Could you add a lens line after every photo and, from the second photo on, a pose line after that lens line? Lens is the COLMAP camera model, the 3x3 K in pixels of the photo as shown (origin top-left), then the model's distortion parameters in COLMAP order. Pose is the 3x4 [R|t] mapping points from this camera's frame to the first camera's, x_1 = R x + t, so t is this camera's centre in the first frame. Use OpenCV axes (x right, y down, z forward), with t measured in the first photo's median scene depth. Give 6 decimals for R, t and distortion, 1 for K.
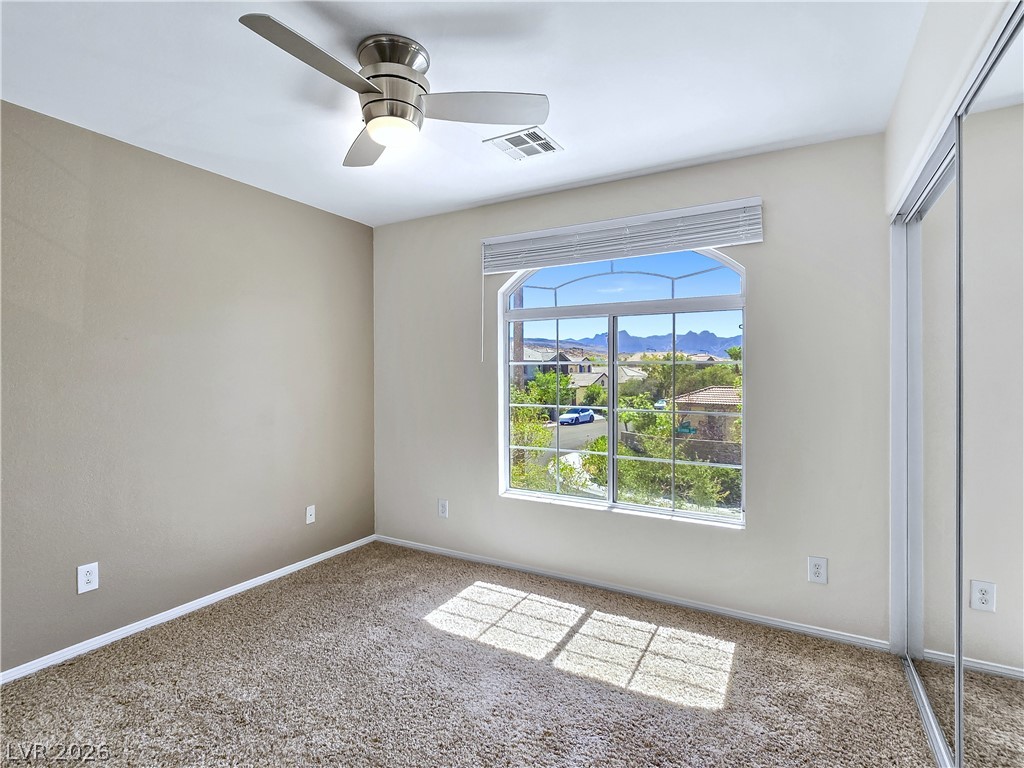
lens RADIAL K [[503.9, 0, 512.0], [0, 503.9, 384.0], [0, 0, 1]] dist [-0.005531, -0.000631]
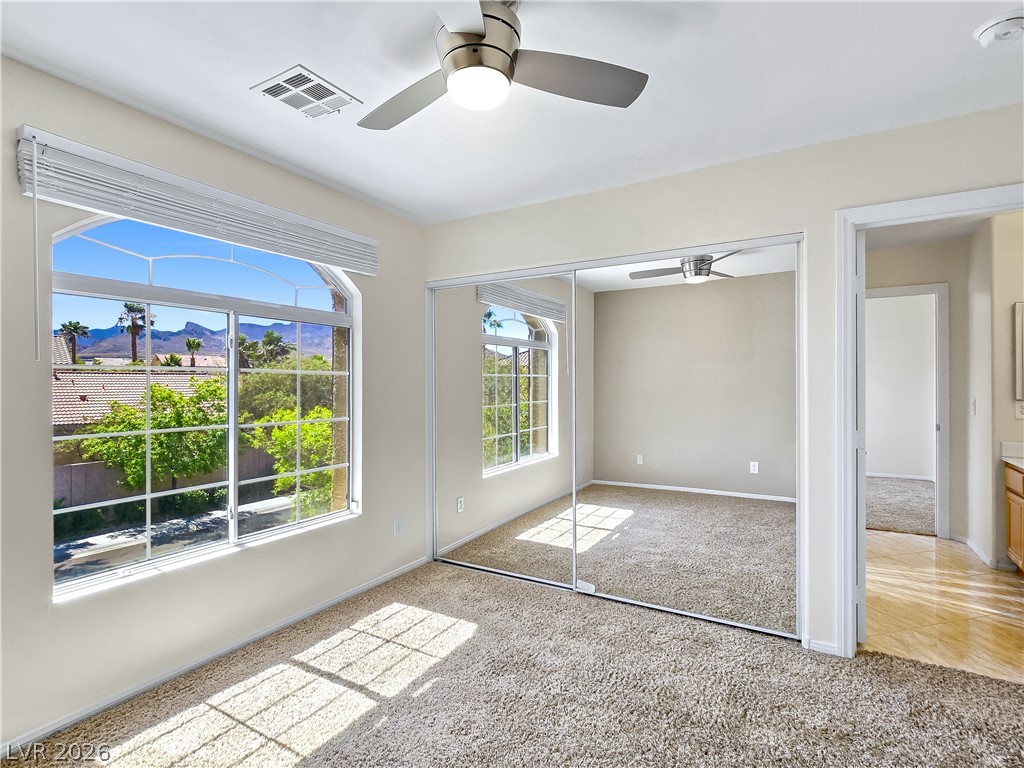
lens RADIAL K [[503.9, 0, 512.0], [0, 503.9, 384.0], [0, 0, 1]] dist [-0.005531, -0.000631]
pose [[0.010616, -0.000867, 0.999943, -0.667184], [0.004833, 0.999988, 0.000816, -0.017524], [-0.999932, 0.004824, 0.010620, 0.588222]]
